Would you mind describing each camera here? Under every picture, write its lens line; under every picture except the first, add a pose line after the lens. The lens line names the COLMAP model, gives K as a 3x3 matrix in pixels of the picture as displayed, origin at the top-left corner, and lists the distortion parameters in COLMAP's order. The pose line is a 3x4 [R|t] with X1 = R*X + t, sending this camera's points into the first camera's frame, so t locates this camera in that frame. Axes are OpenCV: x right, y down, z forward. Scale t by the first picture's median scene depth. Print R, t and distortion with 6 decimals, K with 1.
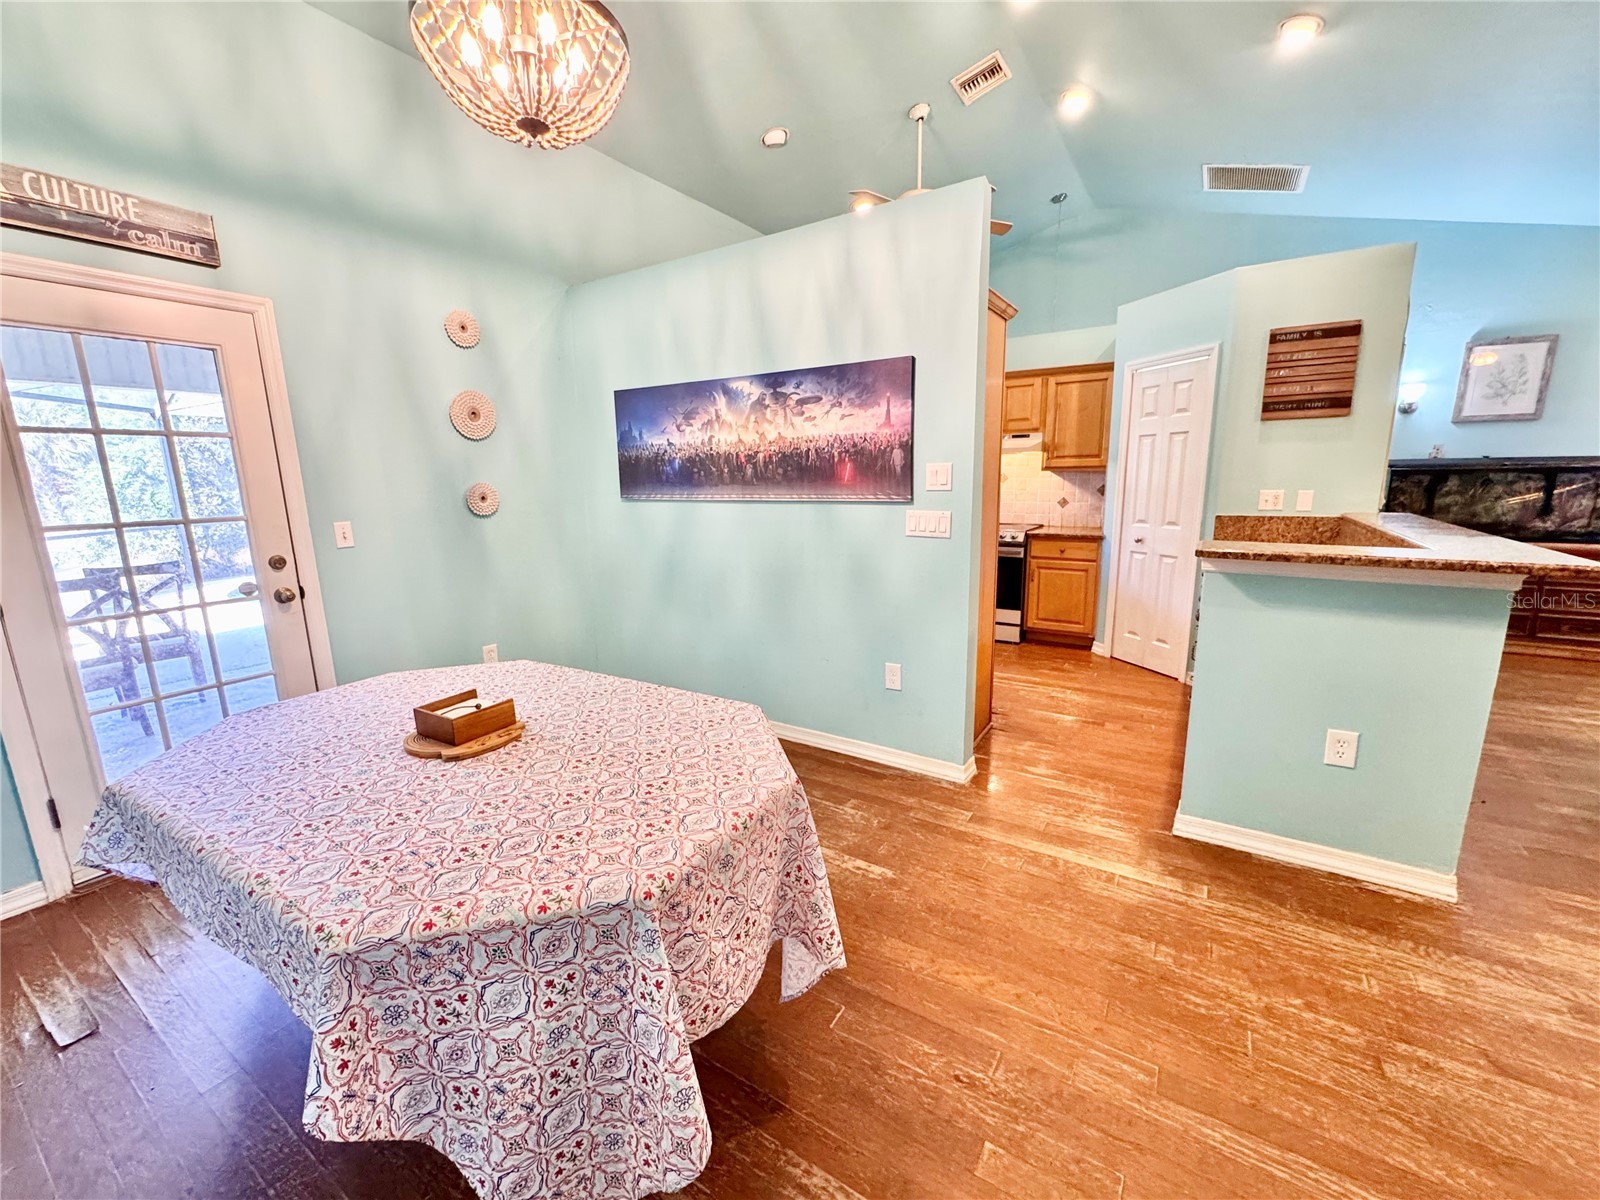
lens RADIAL K [[642.7, 0, 804.6], [0, 642.7, 596.8], [0, 0, 1]] dist [-0.006282, 0.001872]
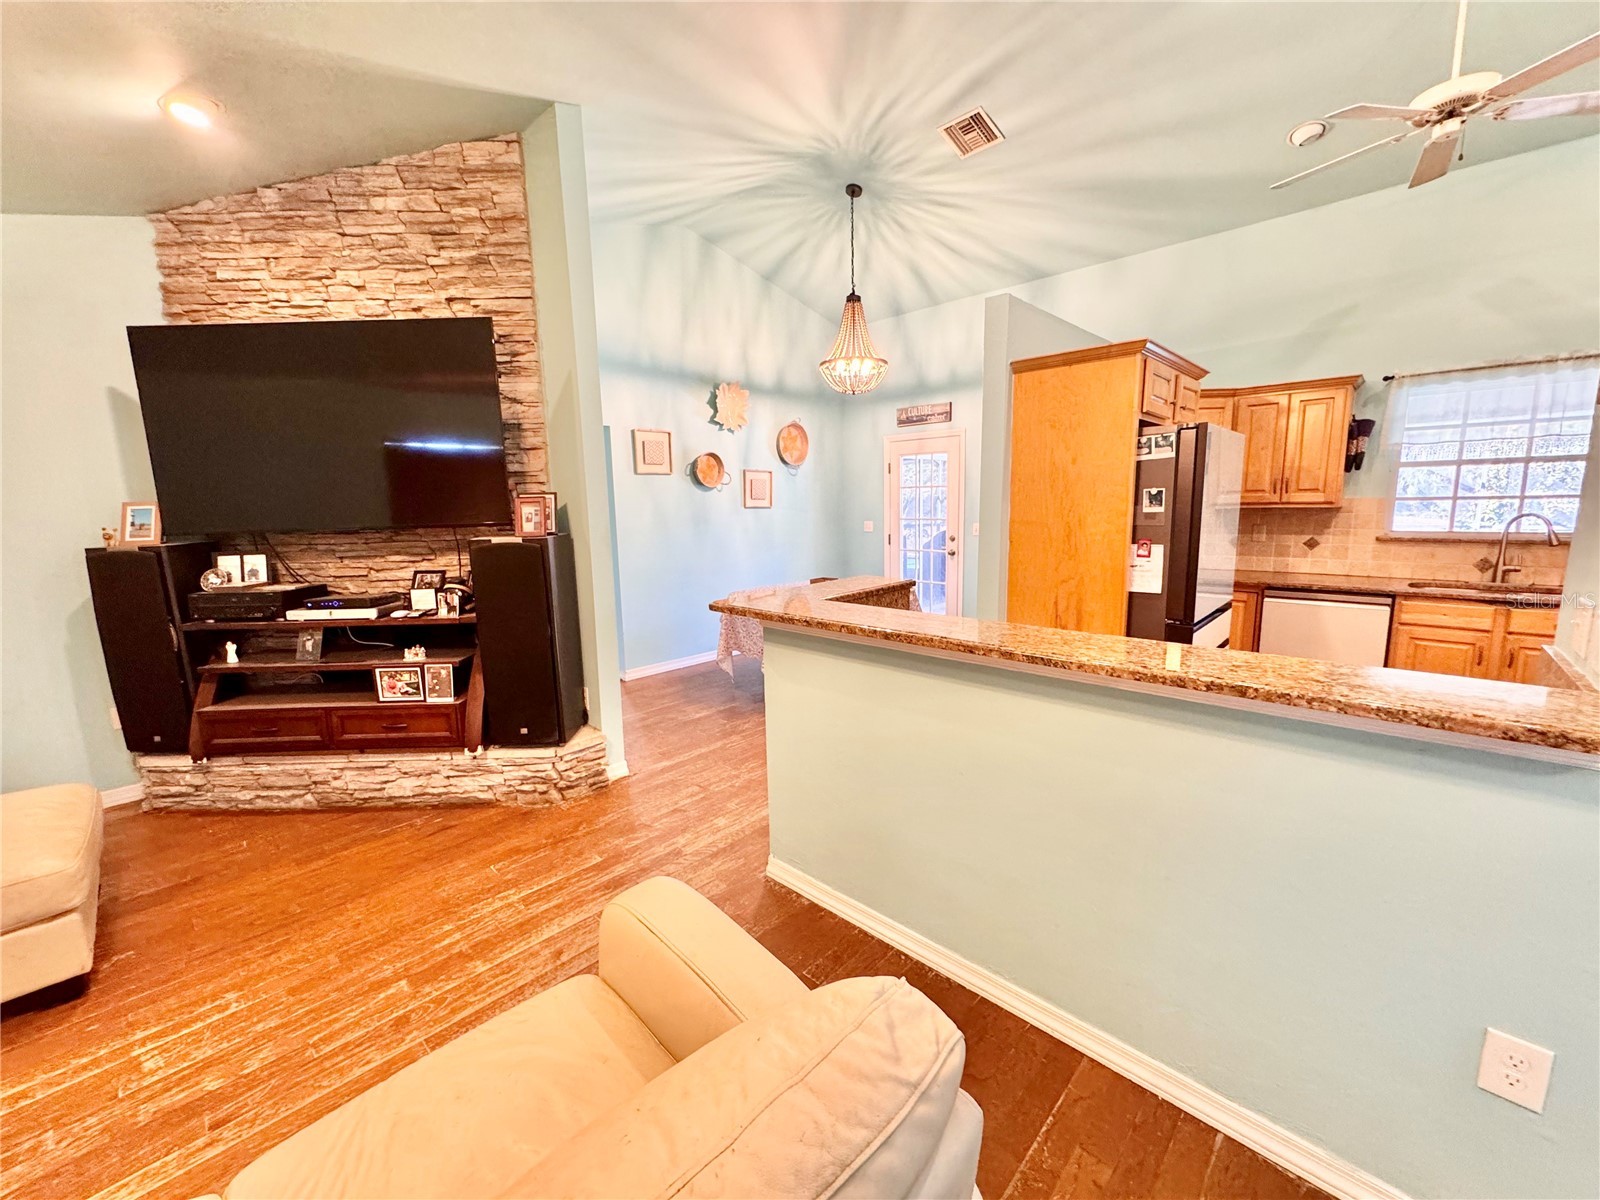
lens RADIAL K [[642.7, 0, 797.7], [0, 642.7, 602.6], [0, 0, 1]] dist [-0.006282, 0.001872]
pose [[-0.195934, 0.177472, -0.964424, 0.940893], [-0.160091, 0.964503, 0.210011, -0.136698], [0.967461, 0.195544, -0.160567, 0.511734]]
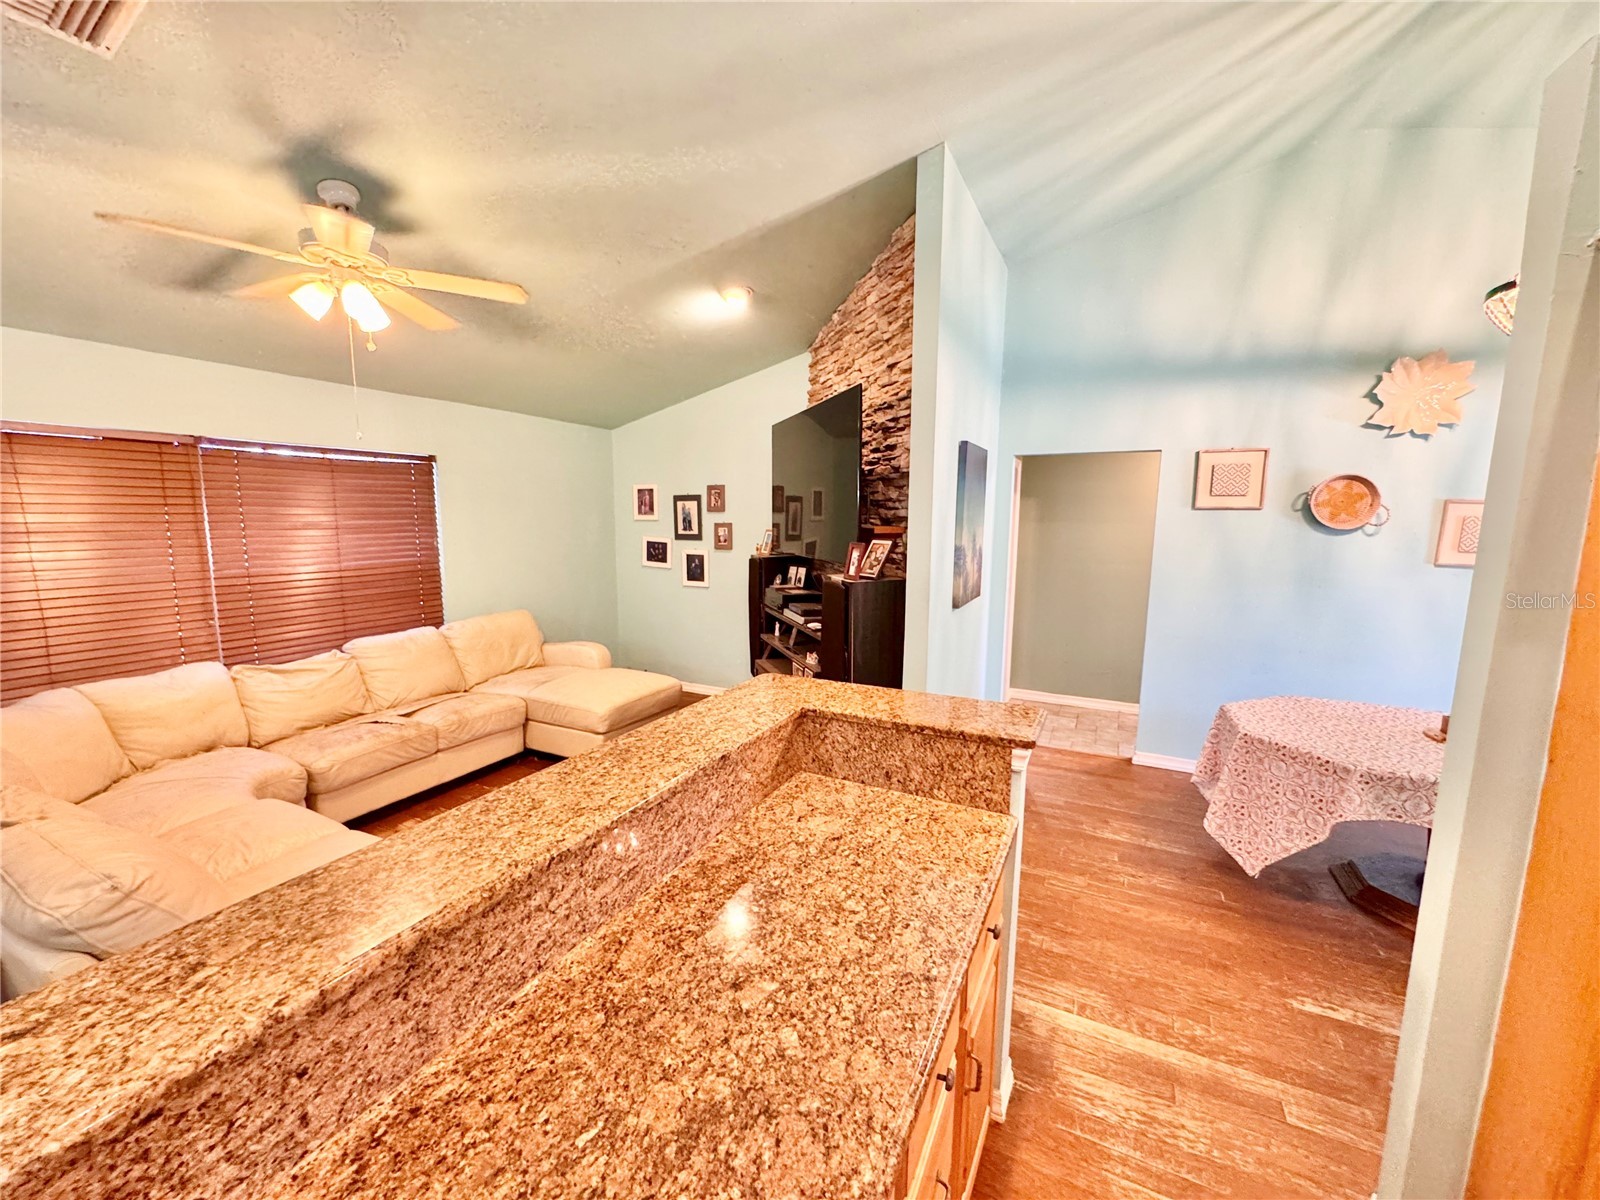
lens RADIAL K [[642.7, 0, 796.3], [0, 642.7, 604.8], [0, 0, 1]] dist [-0.006282, 0.001872]
pose [[-0.995454, 0.024150, -0.092127, 0.477041], [-0.007471, 0.944535, 0.328327, -0.229258], [0.094946, 0.327523, -0.940061, 0.808812]]
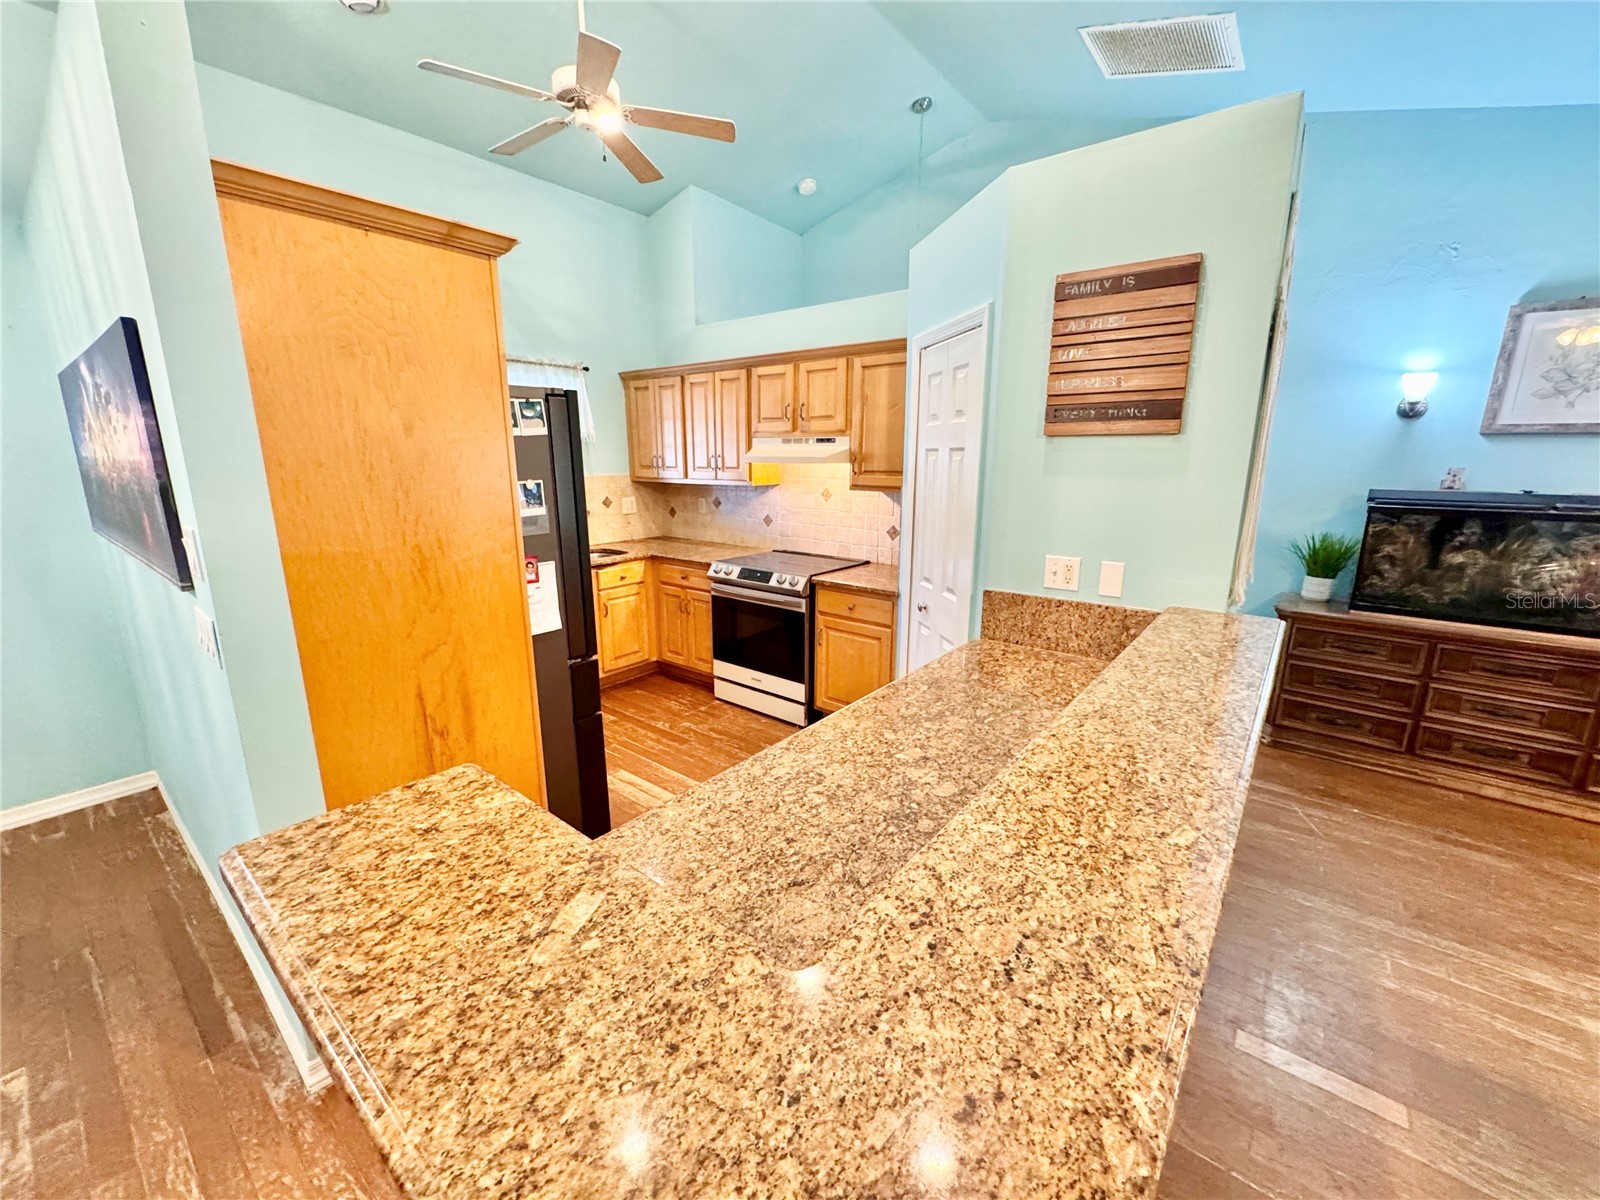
lens RADIAL K [[642.7, 0, 799.2], [0, 642.7, 598.2], [0, 0, 1]] dist [-0.006282, 0.001872]
pose [[0.993587, 0.045792, -0.103379, 0.447799], [-0.042141, 0.998418, 0.037230, -0.113630], [0.104920, -0.032634, 0.993945, 0.316908]]
